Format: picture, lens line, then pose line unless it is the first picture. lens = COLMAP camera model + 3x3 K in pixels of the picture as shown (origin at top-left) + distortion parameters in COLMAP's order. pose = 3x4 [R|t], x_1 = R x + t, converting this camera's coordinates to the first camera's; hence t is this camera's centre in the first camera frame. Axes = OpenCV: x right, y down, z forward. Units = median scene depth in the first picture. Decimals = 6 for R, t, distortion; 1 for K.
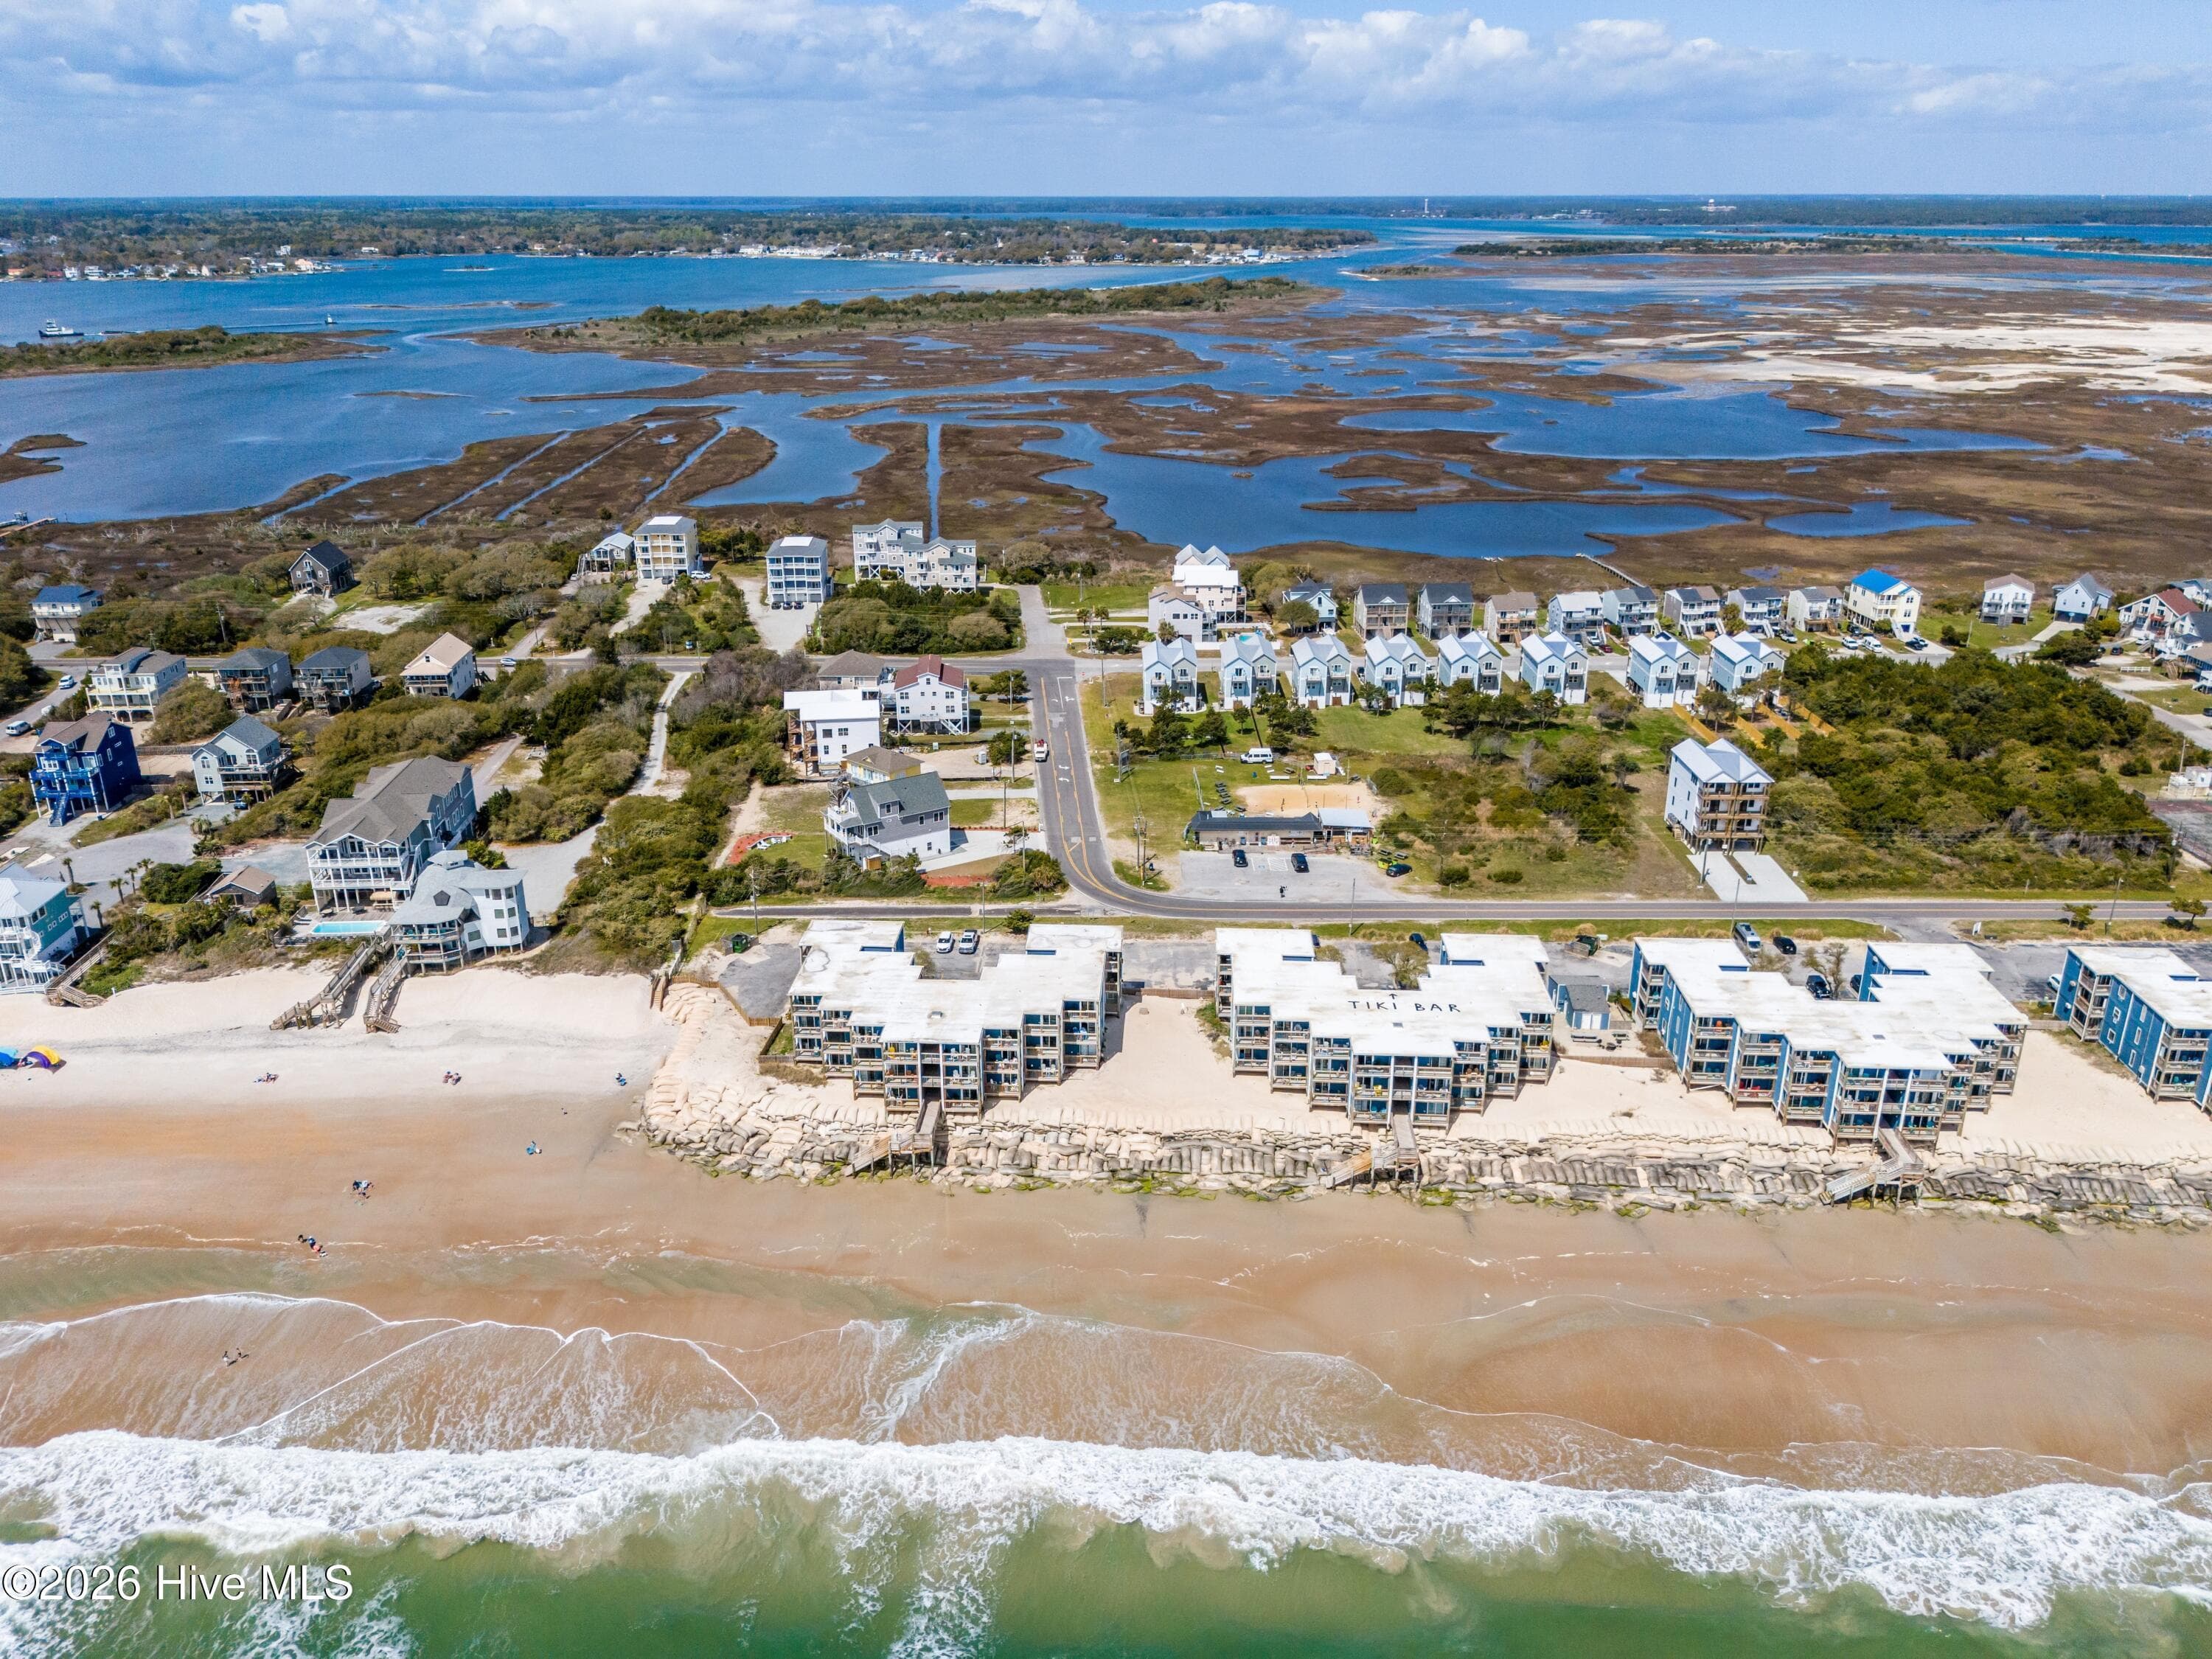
lens RADIAL K [[1645.2, 0, 1100.3], [0, 1645.2, 838.1], [0, 0, 1]] dist [0.061558, -0.077297]
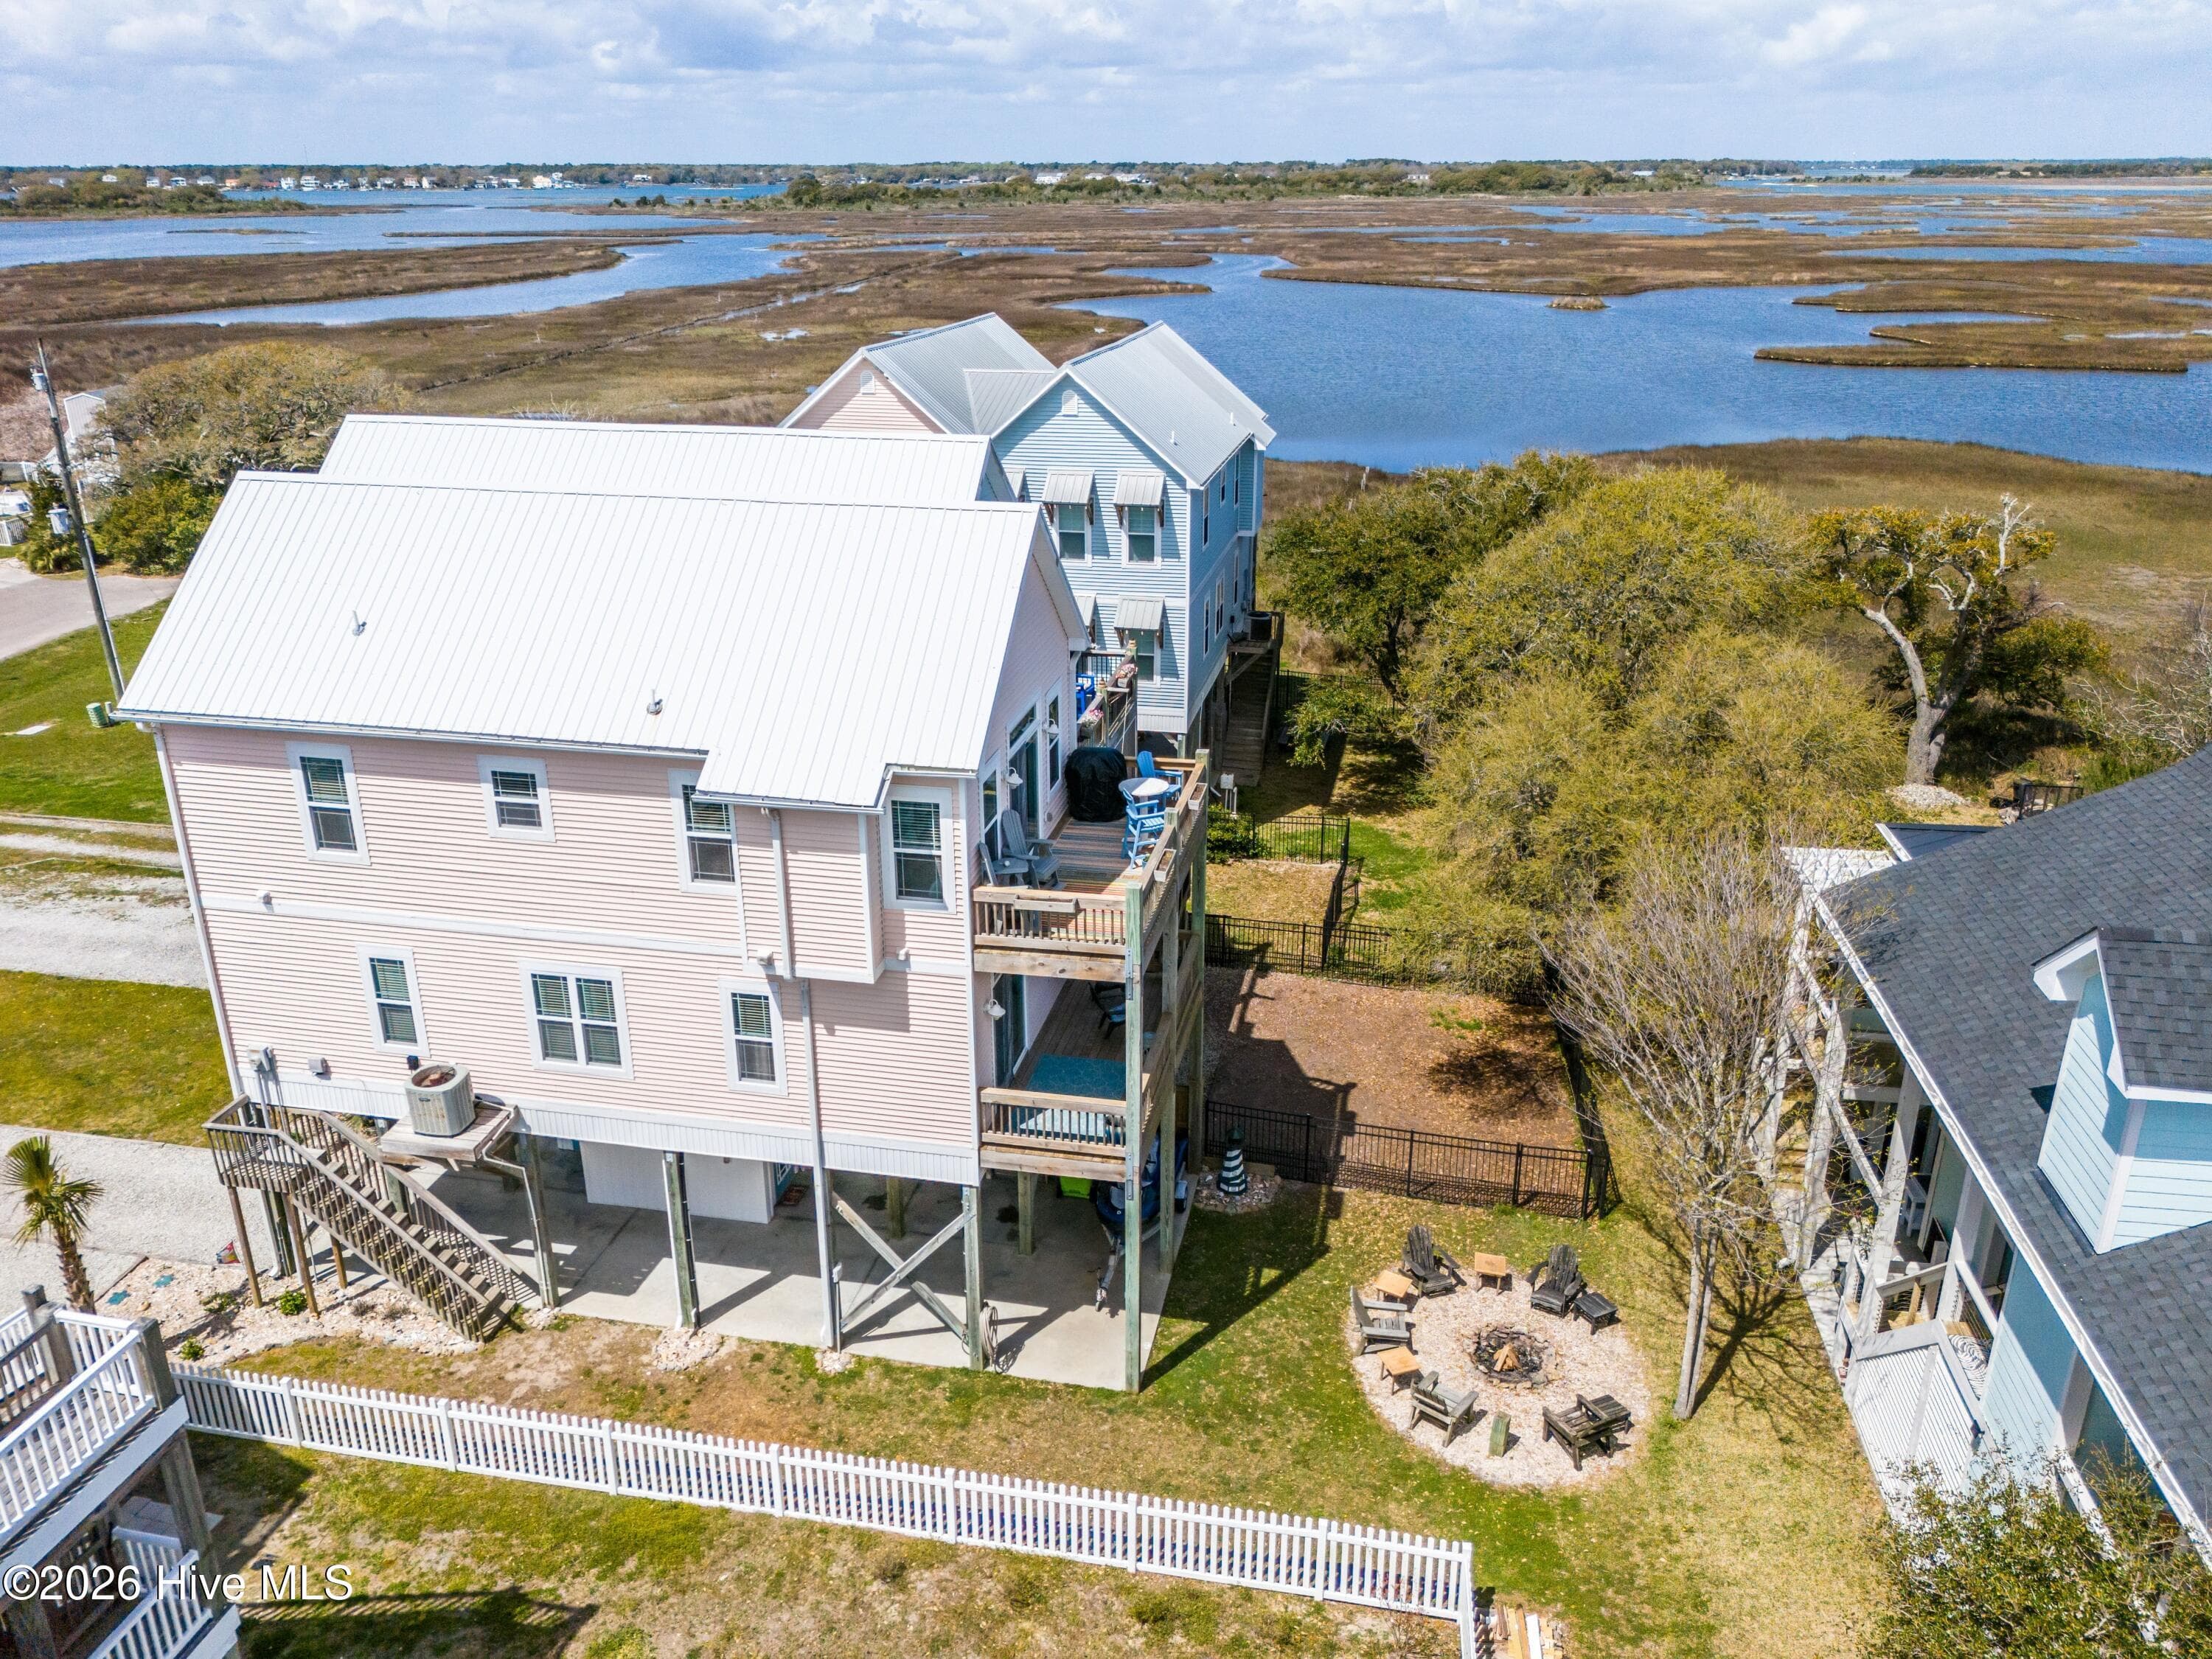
lens RADIAL K [[1645.2, 0, 1100.3], [0, 1645.2, 838.1], [0, 0, 1]] dist [0.061558, -0.077297]
pose [[0.977704, 0.074907, -0.196175, 0.027256], [-0.072916, 0.997187, 0.017359, -0.042176], [0.196923, -0.002667, 0.980415, 0.261369]]
